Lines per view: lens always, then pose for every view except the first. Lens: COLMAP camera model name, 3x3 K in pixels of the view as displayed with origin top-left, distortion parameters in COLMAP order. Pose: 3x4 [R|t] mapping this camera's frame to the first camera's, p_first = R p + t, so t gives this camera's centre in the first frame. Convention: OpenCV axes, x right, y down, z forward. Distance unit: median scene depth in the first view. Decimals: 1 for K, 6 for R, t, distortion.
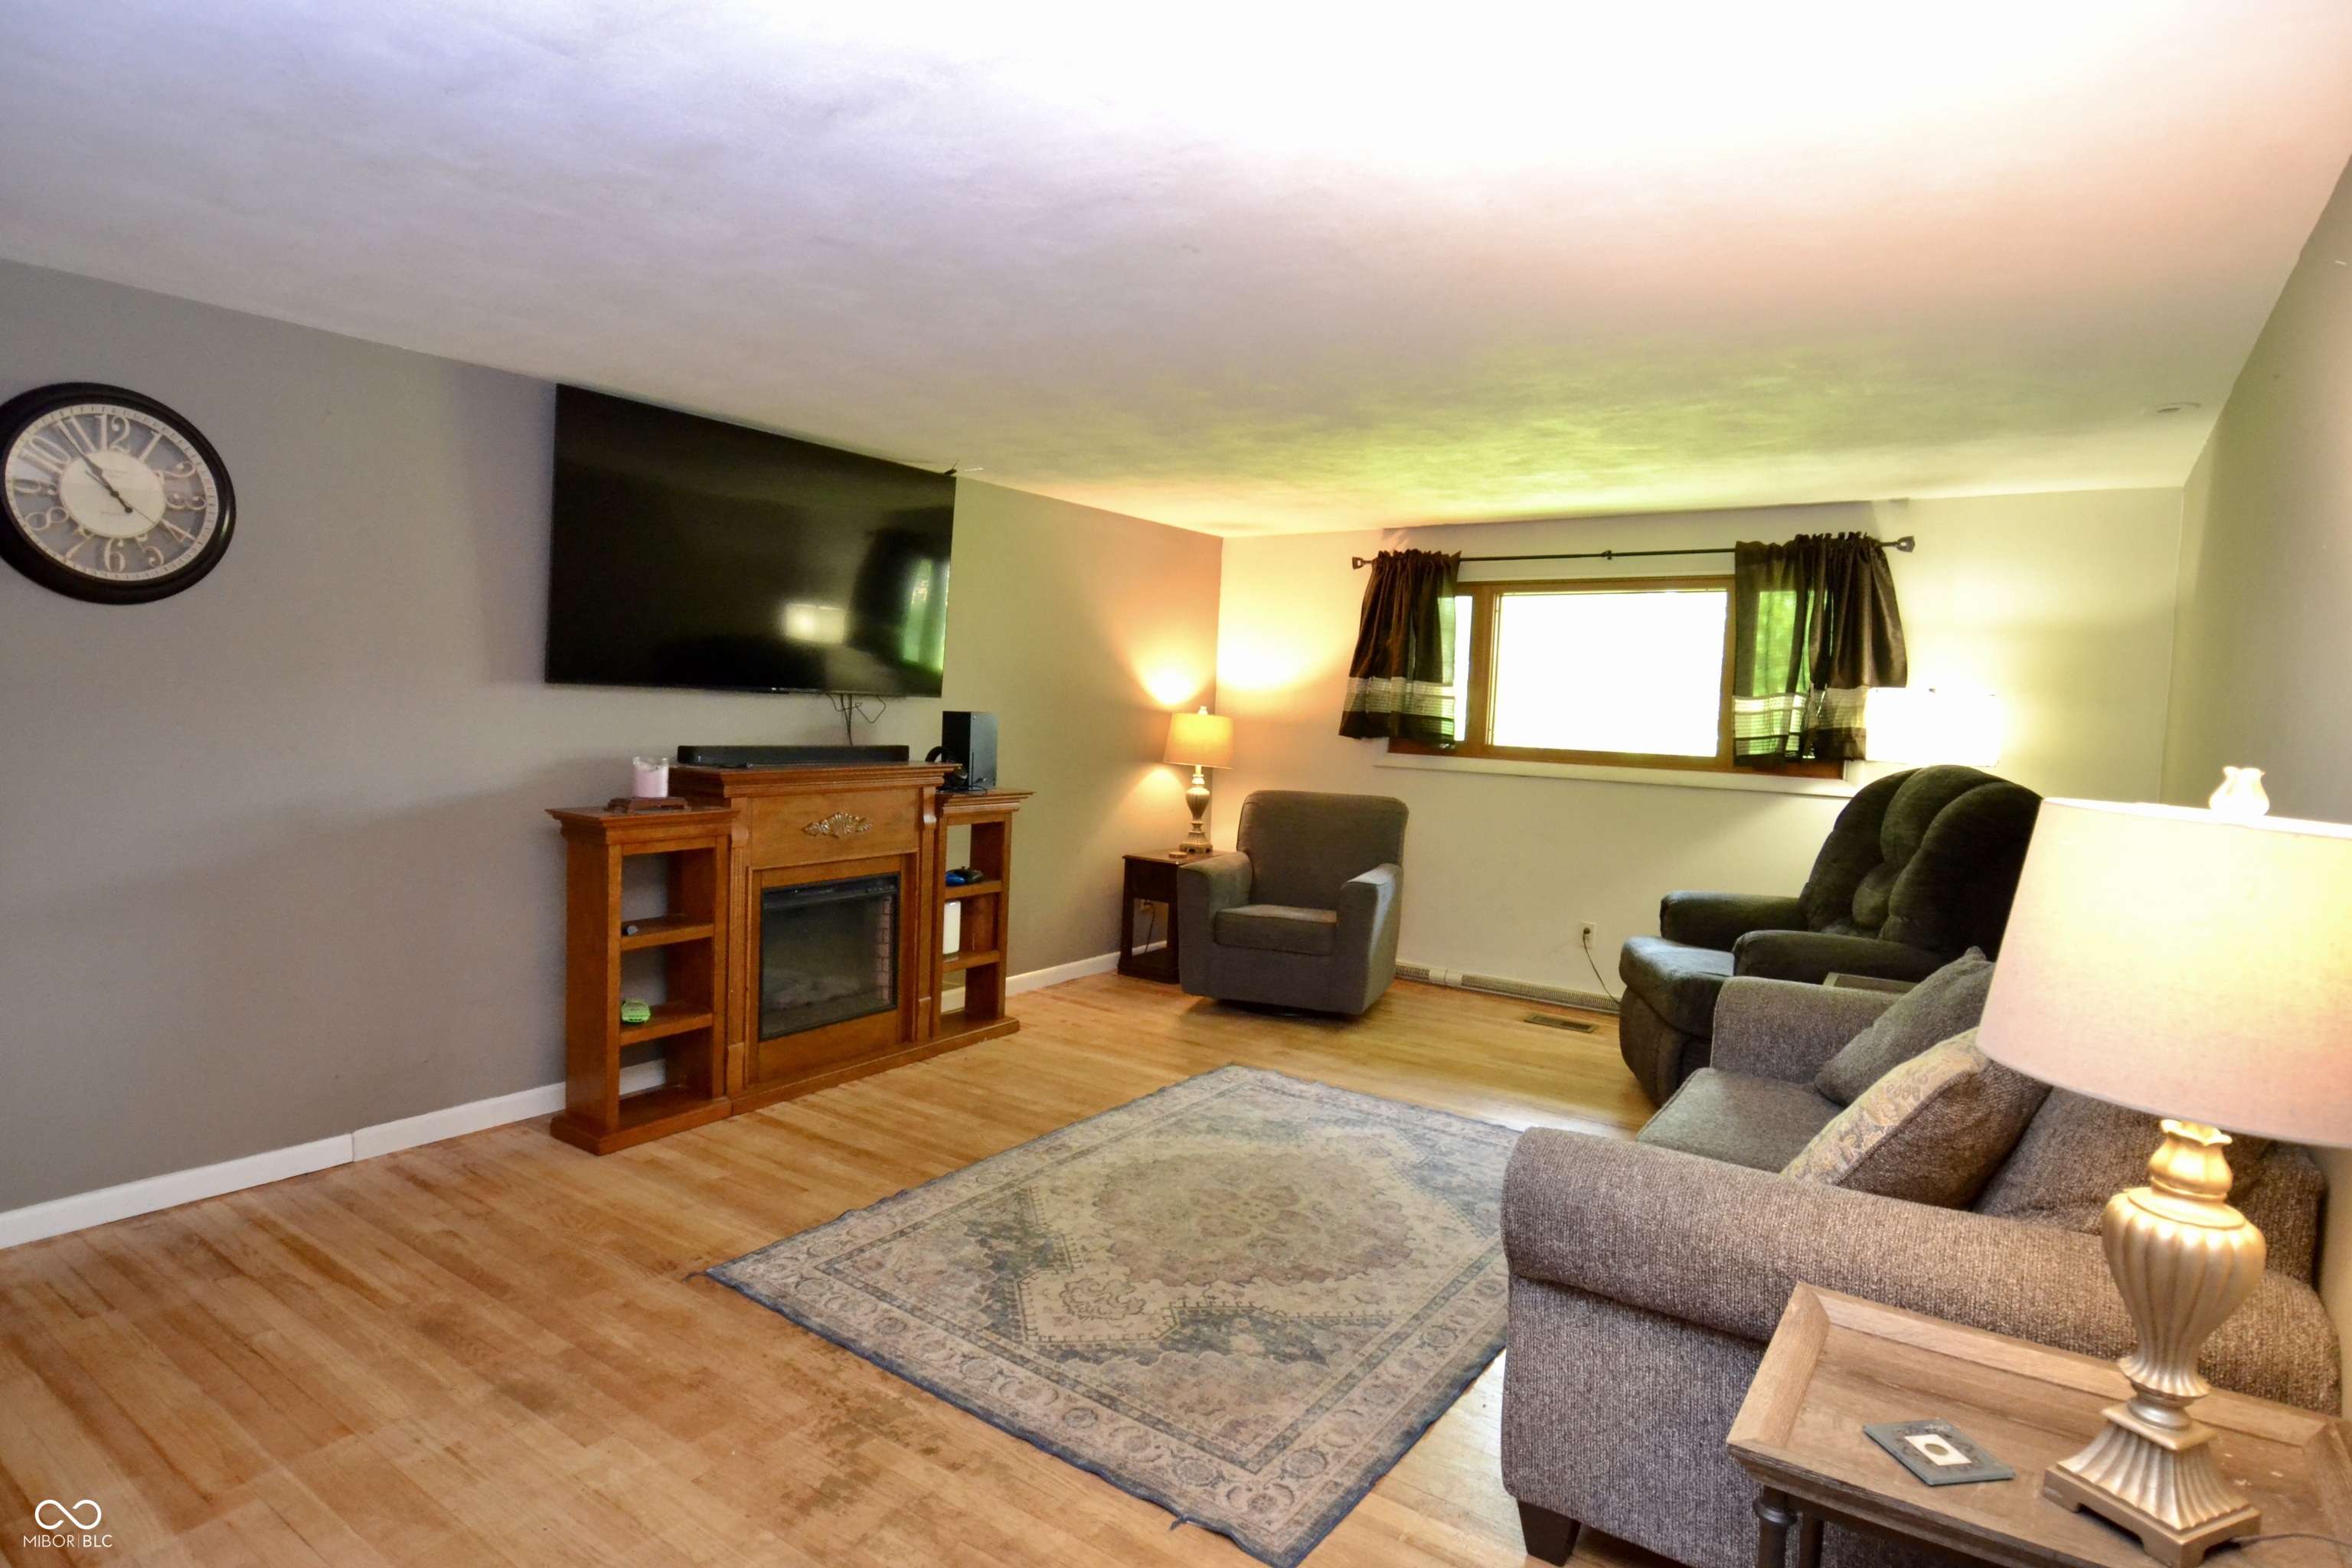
lens RADIAL K [[1271.1, 0, 1180.8], [0, 1271.1, 787.7], [0, 0, 1]] dist [-0.000303, -0.000524]
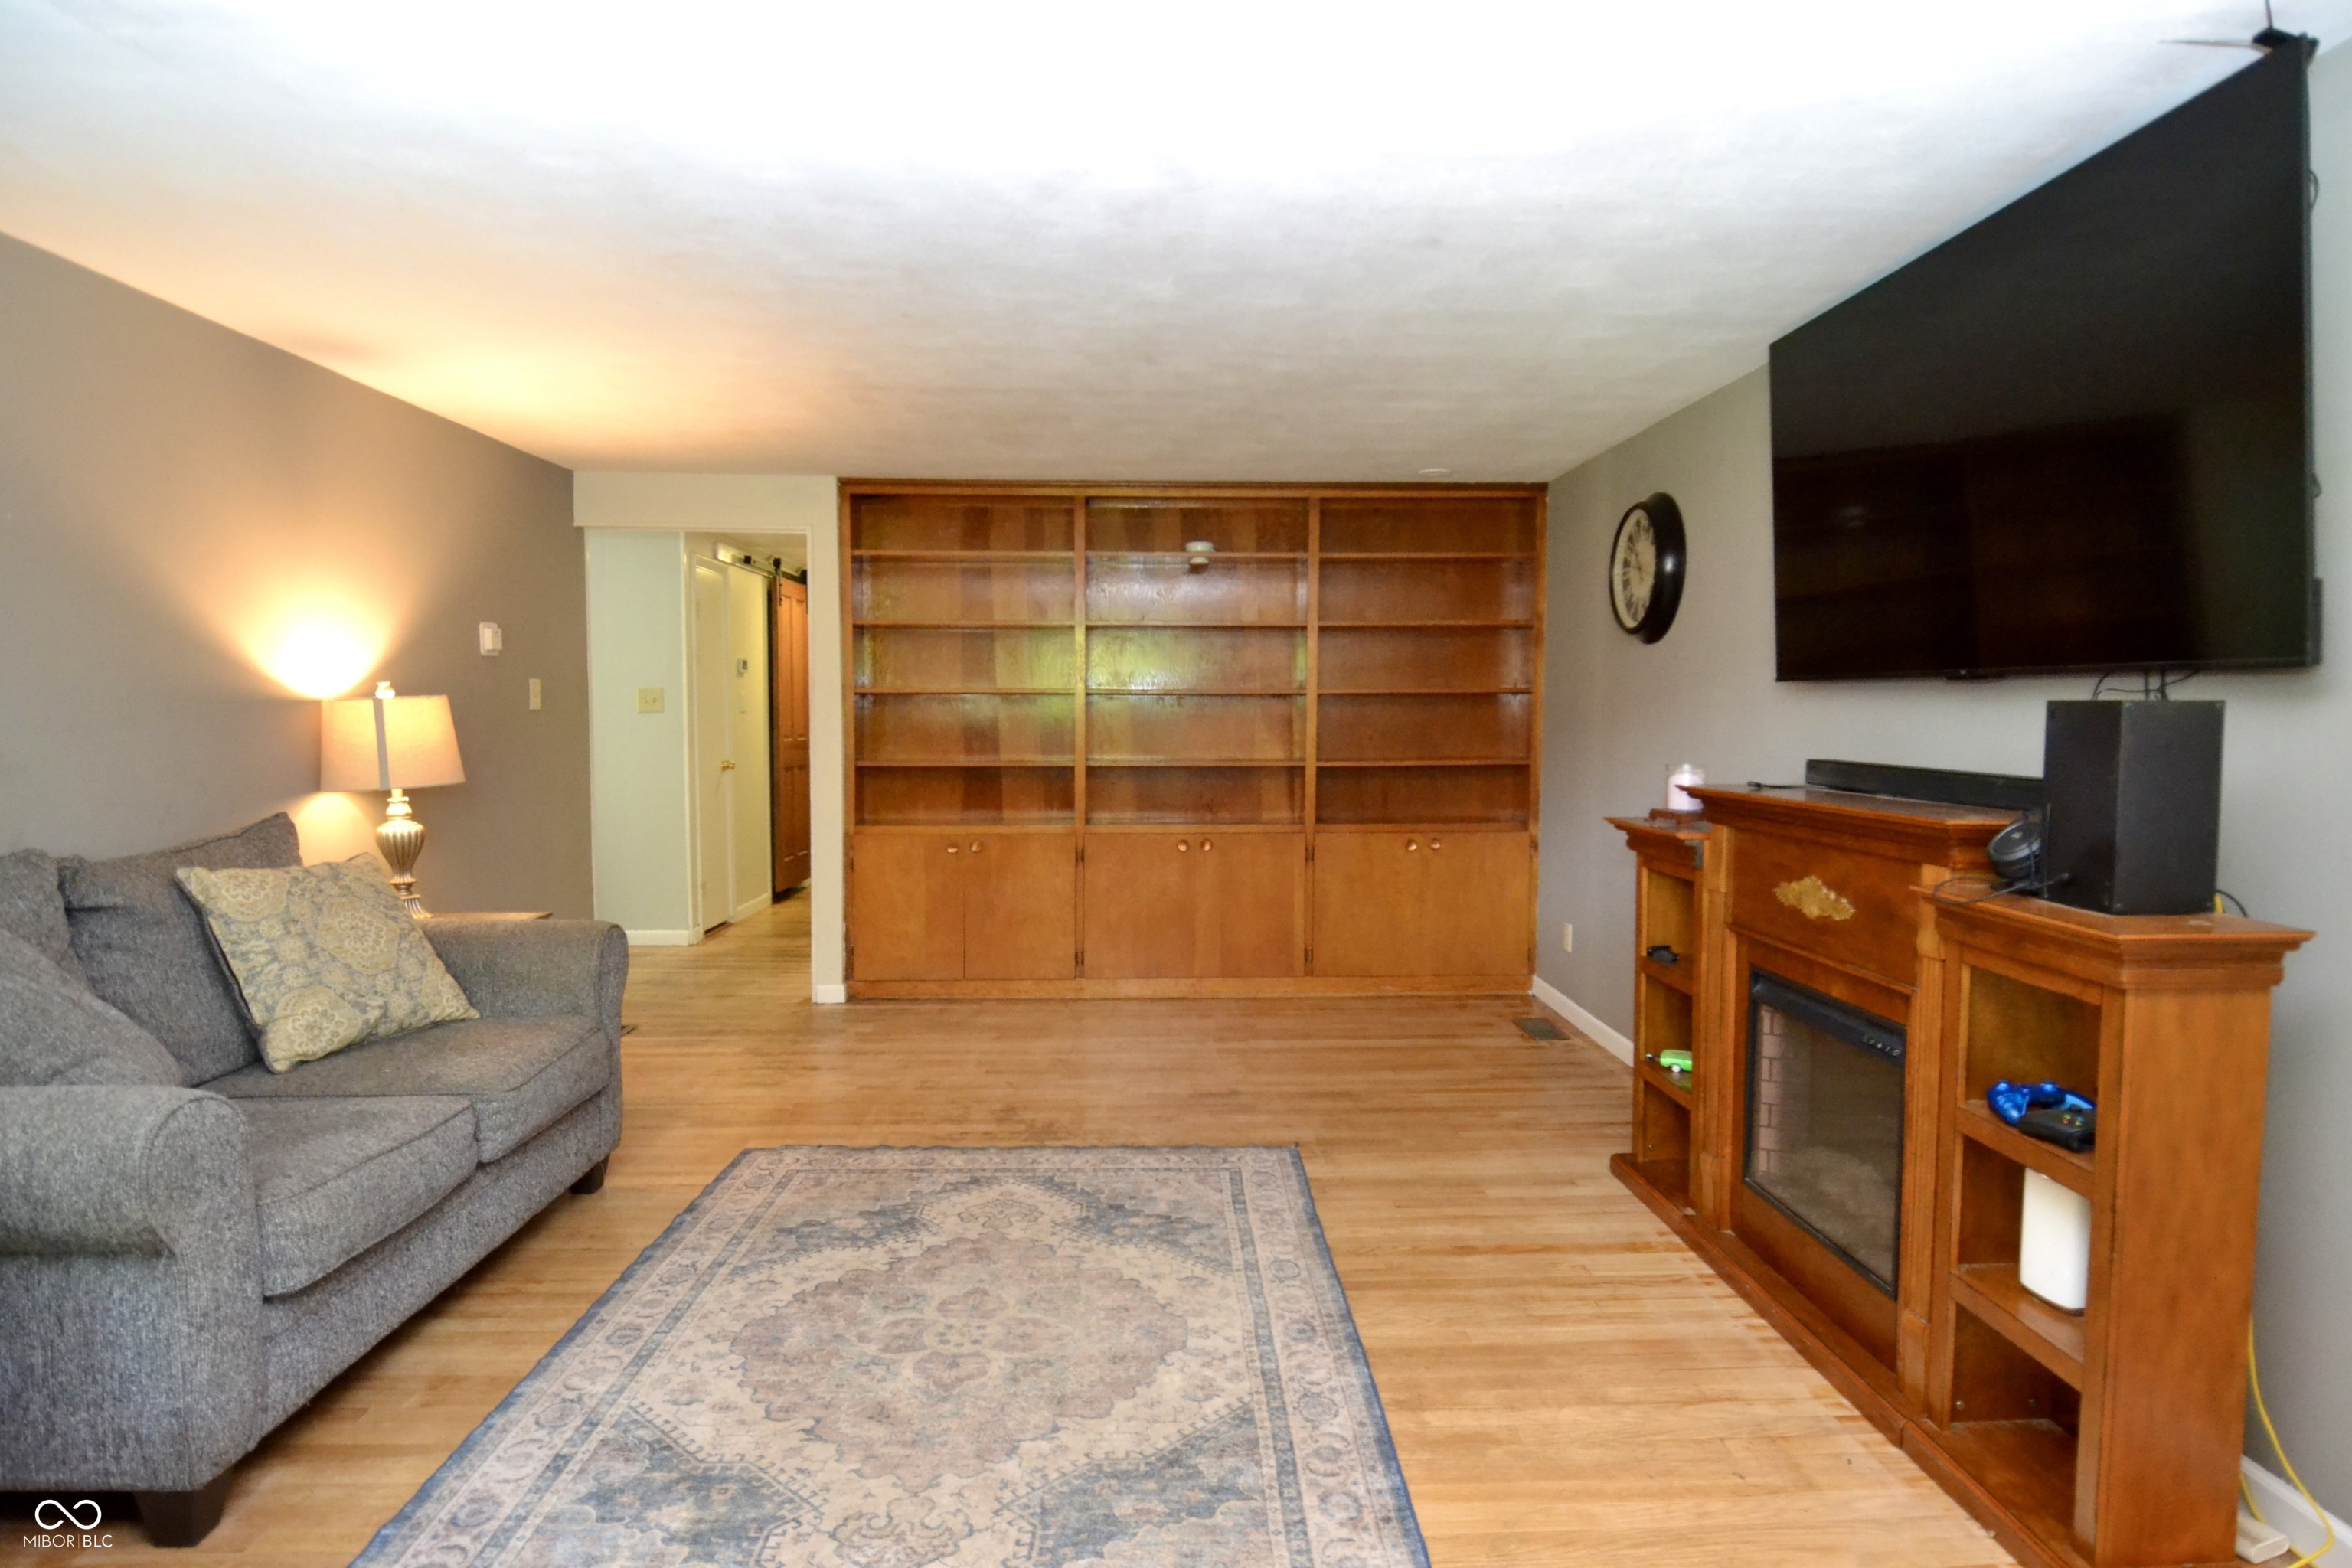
lens RADIAL K [[1271.1, 0, 1185.6], [0, 1271.1, 782.7], [0, 0, 1]] dist [-0.000303, -0.000524]
pose [[-0.796614, -0.003945, -0.604475, 0.463134], [-0.077407, 0.992412, 0.095534, -0.083634], [0.599512, 0.122894, -0.790875, 1.866139]]
